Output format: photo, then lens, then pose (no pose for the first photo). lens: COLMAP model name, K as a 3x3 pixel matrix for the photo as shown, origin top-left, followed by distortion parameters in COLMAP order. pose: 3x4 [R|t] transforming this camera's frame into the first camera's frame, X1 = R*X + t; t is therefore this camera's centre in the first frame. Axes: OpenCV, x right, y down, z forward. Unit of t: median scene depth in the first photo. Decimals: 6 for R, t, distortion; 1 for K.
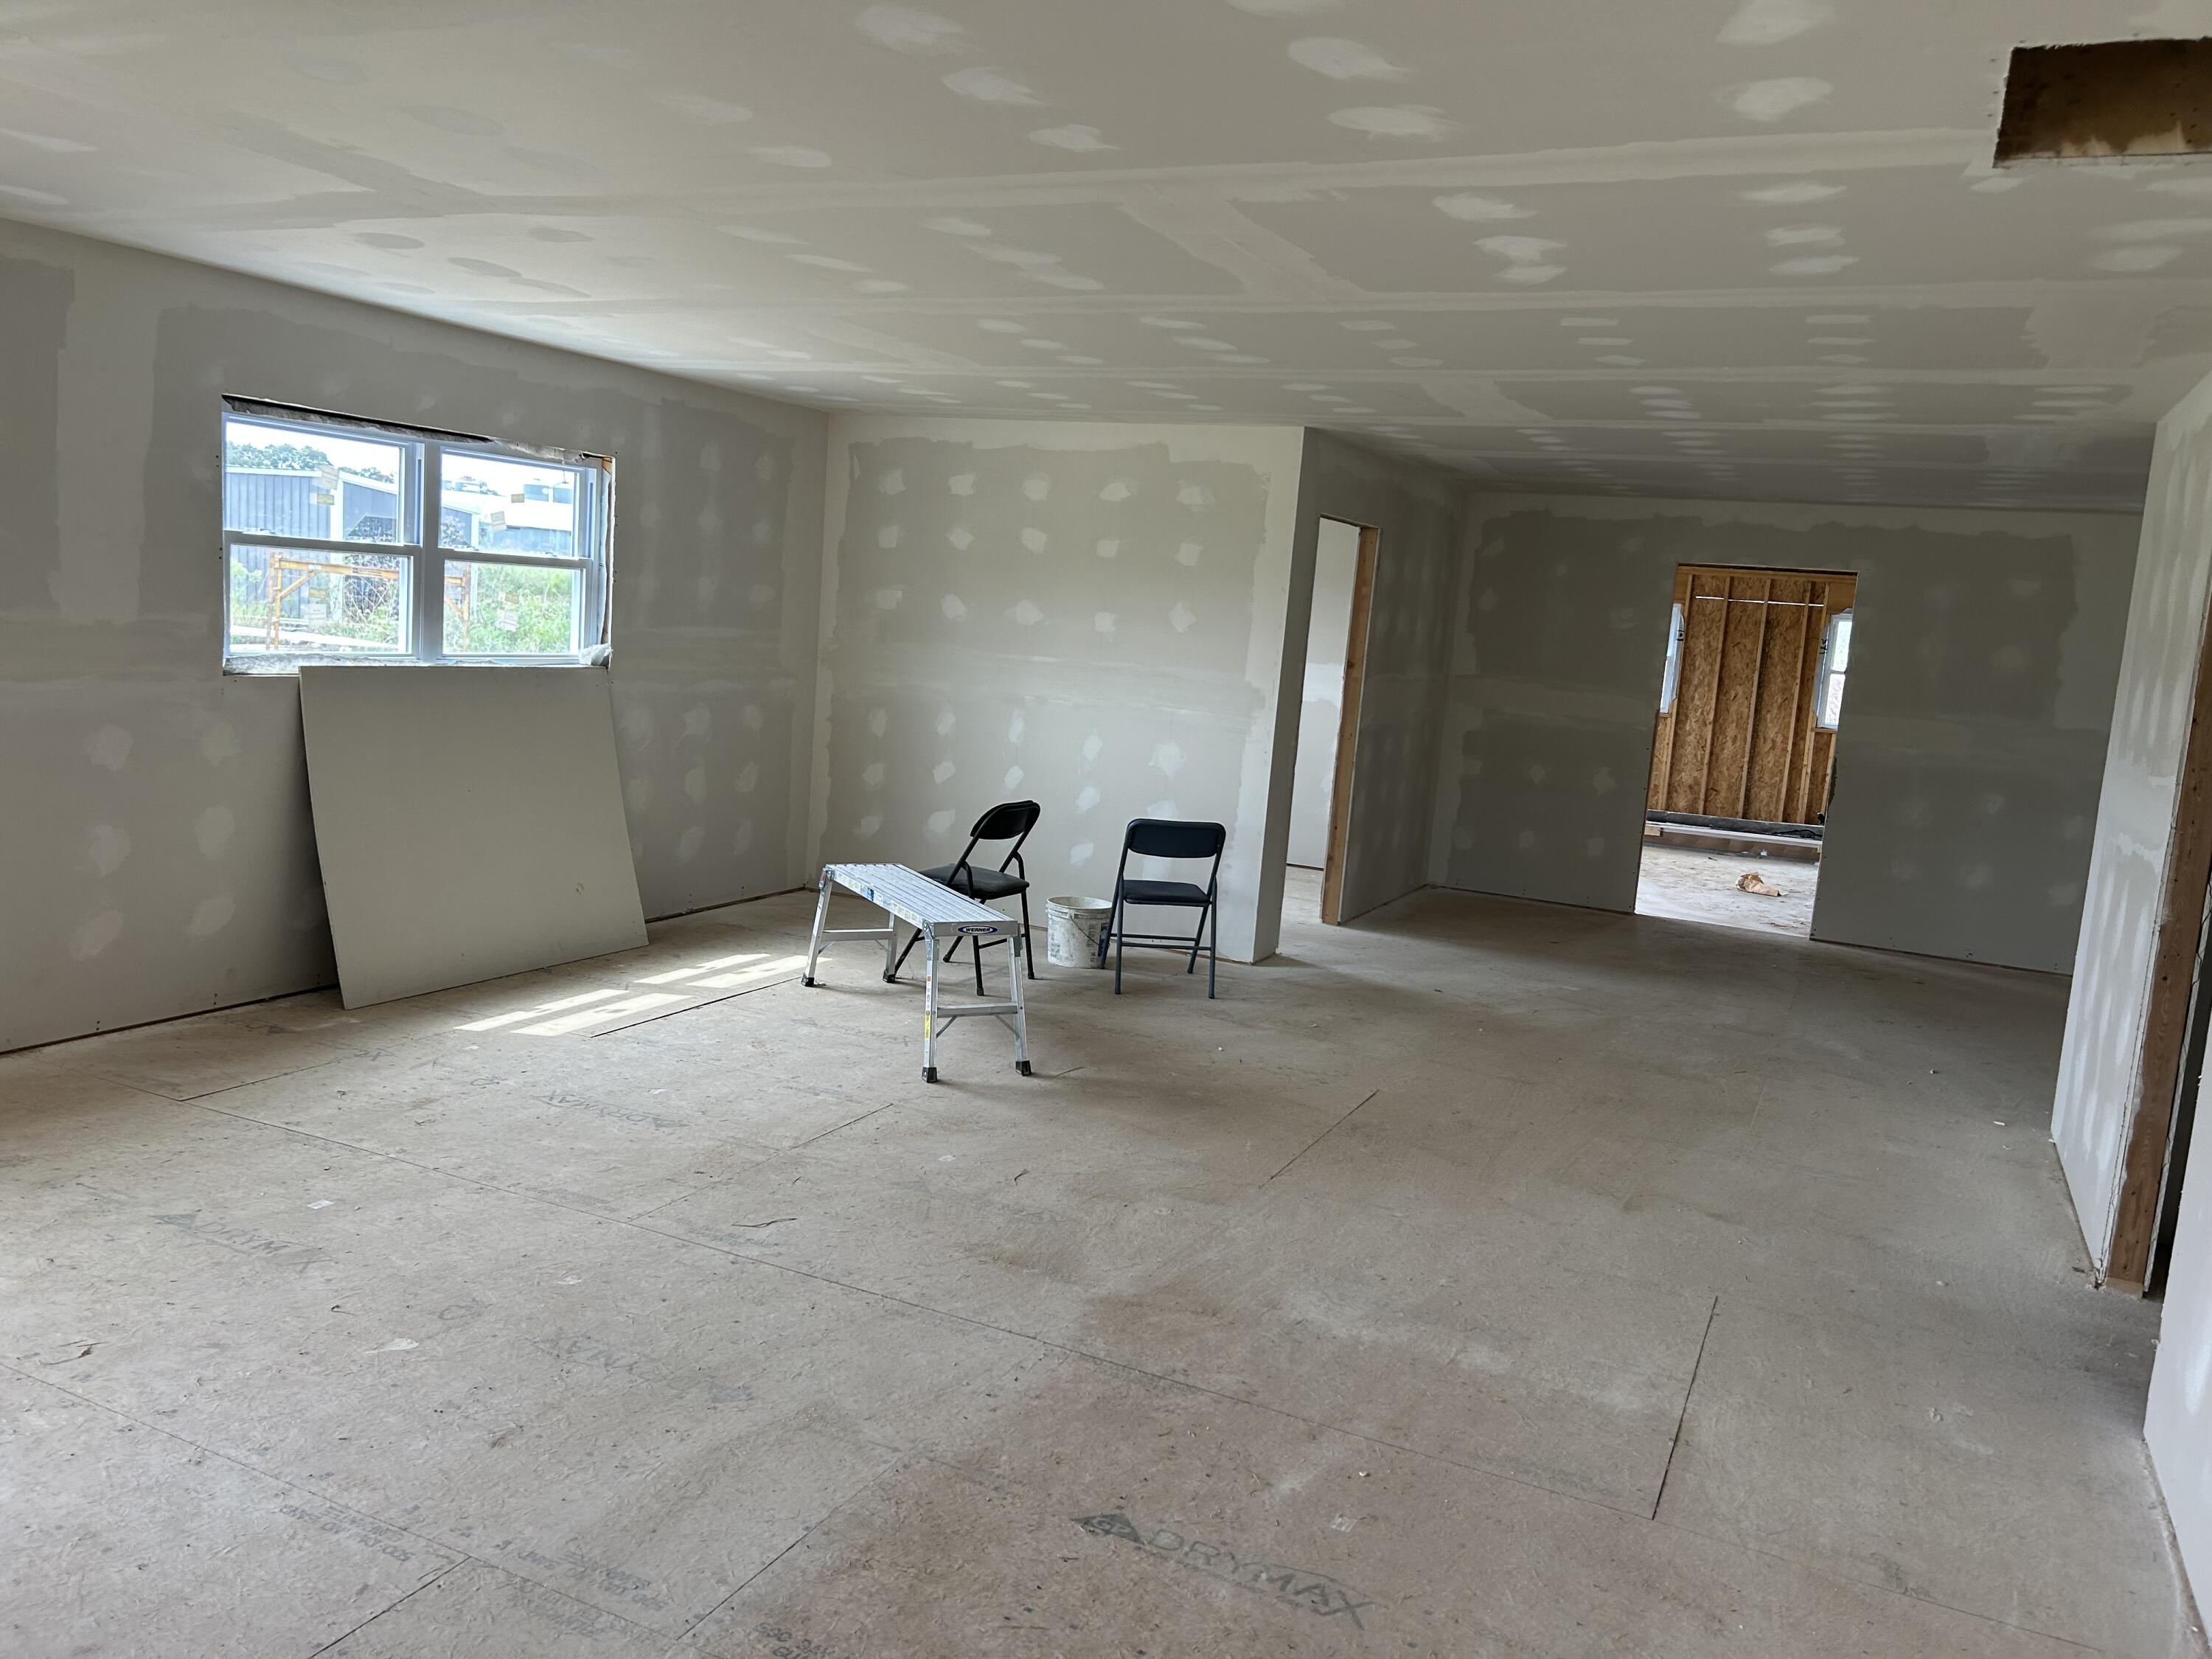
lens RADIAL K [[1650.7, 0, 1113.3], [0, 1650.7, 826.2], [0, 0, 1]] dist [0.014774, -0.004402]
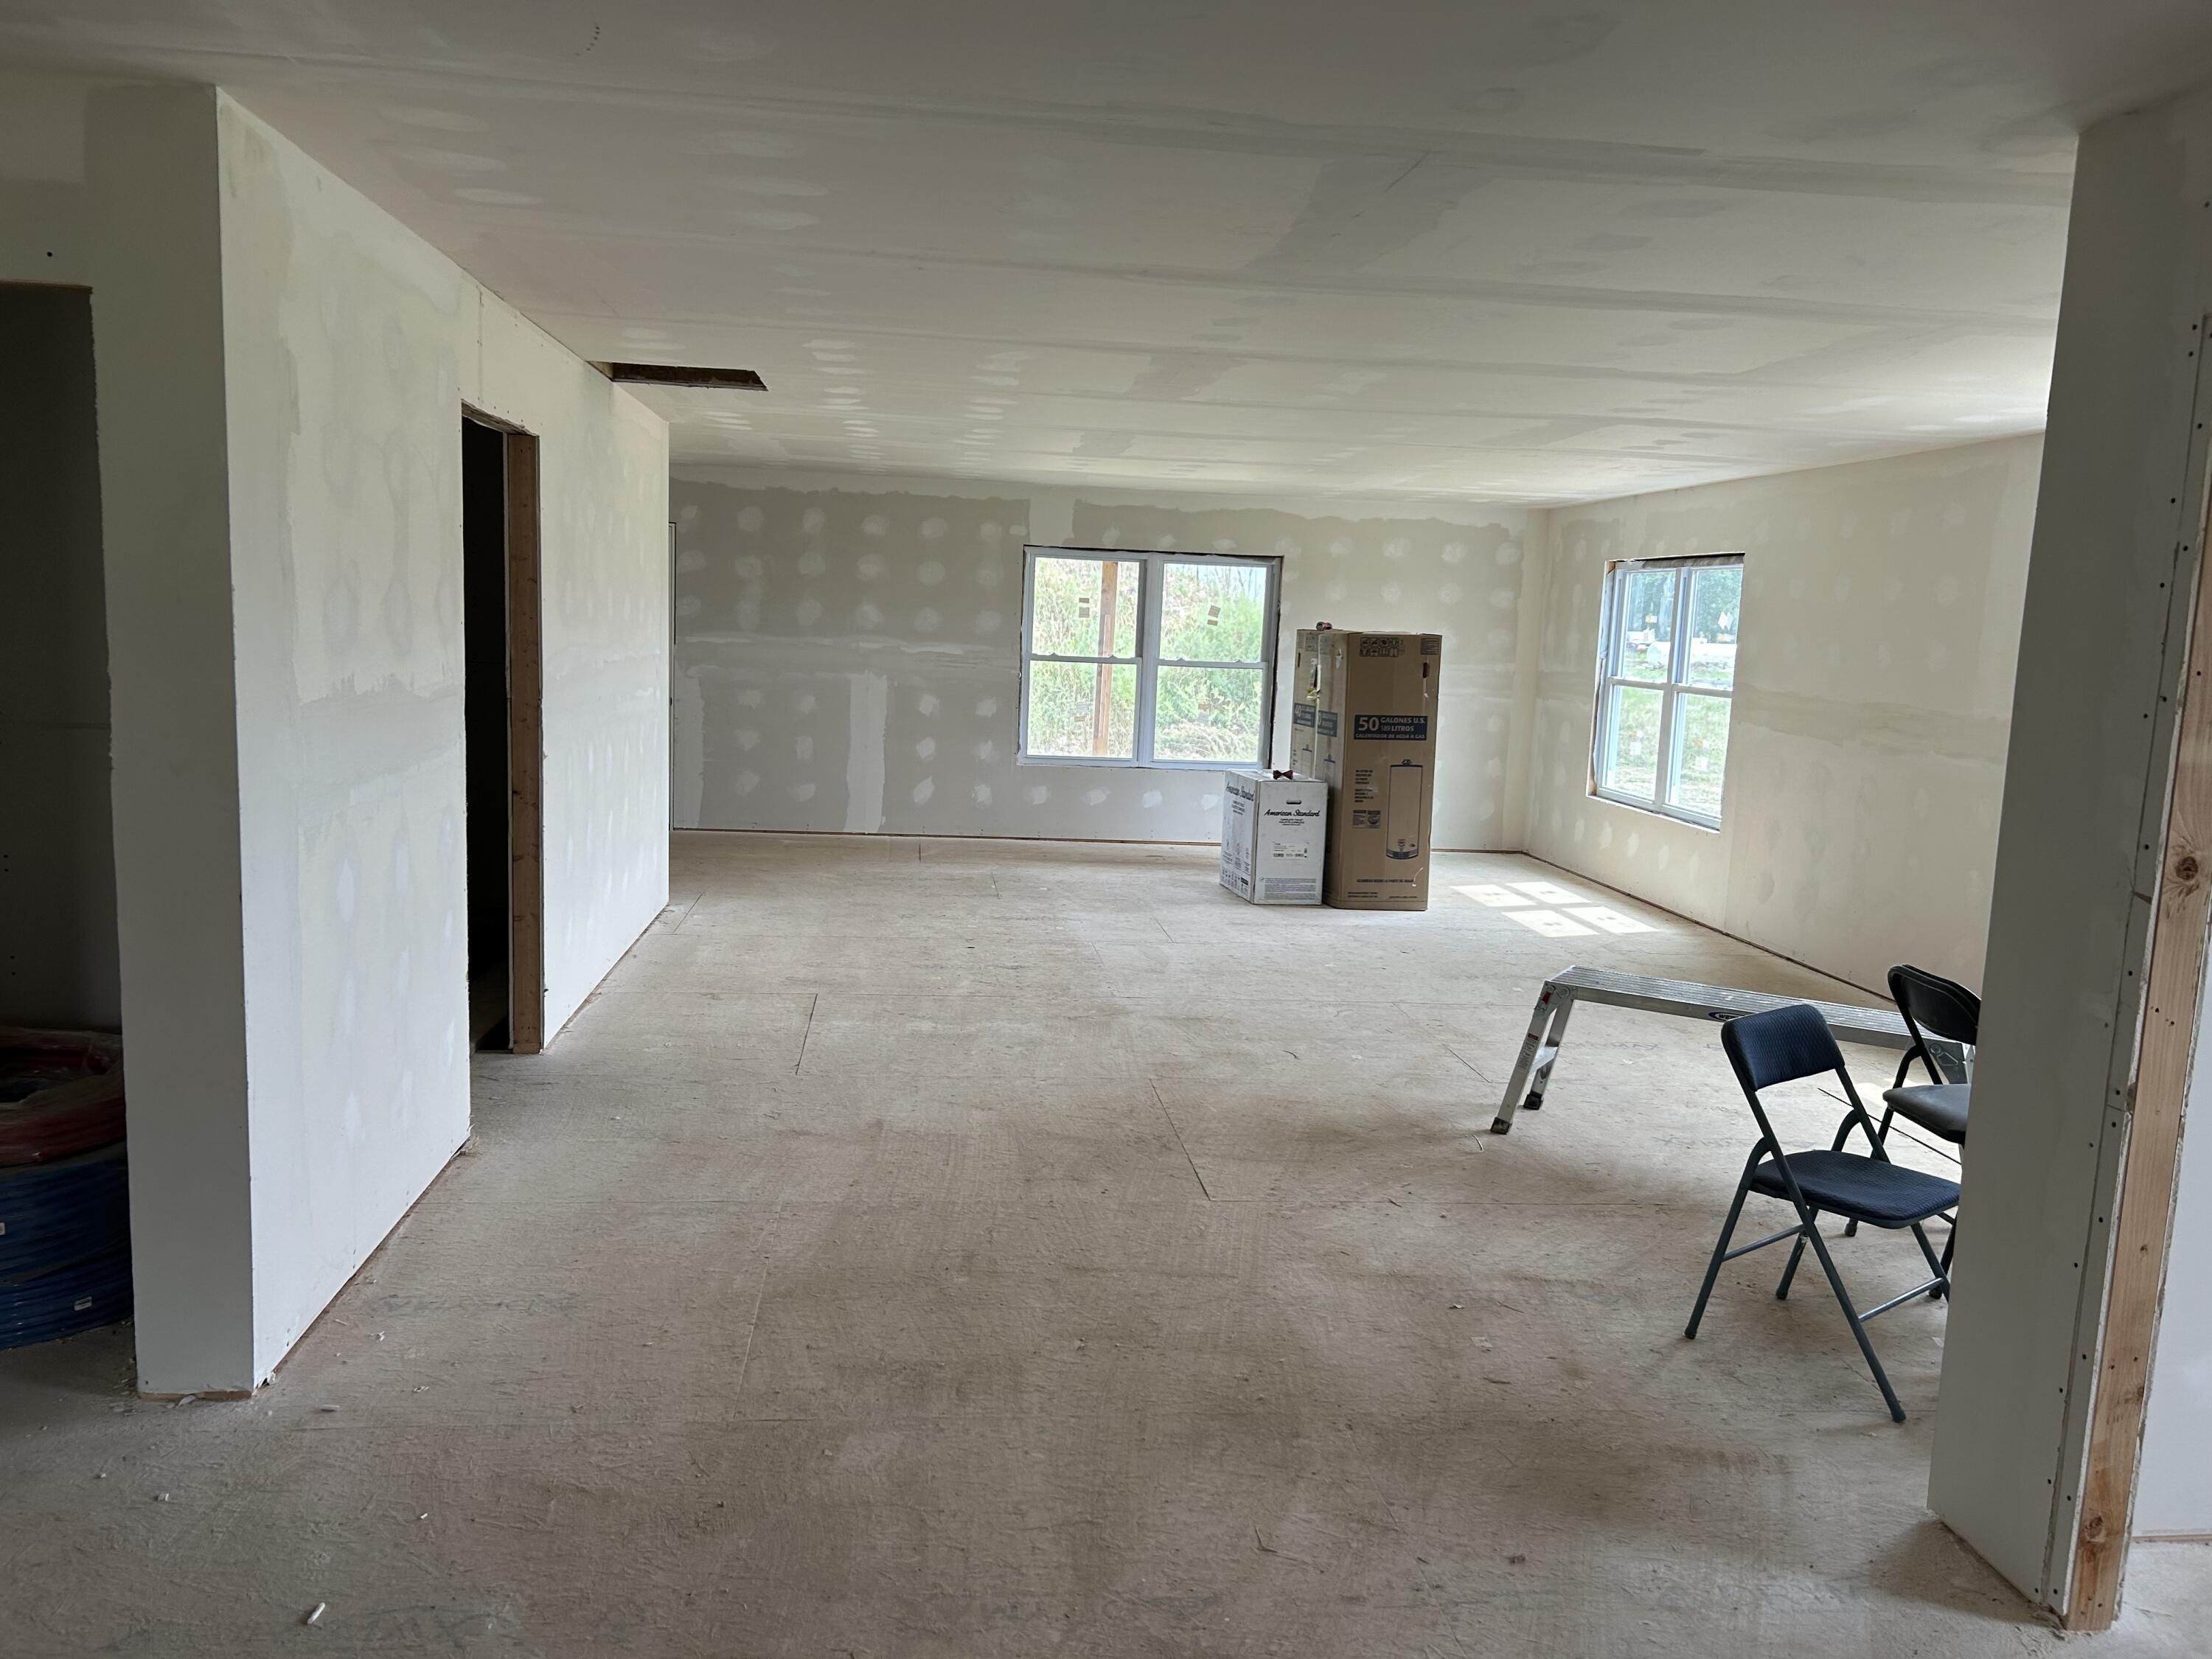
lens RADIAL K [[1650.7, 0, 1098.7], [0, 1650.7, 834.0], [0, 0, 1]] dist [0.014774, -0.004402]
pose [[-0.844440, -0.033788, -0.534584, 0.312975], [-0.170468, 0.963073, 0.208404, -0.083516], [0.507802, 0.267114, -0.819016, 0.770271]]
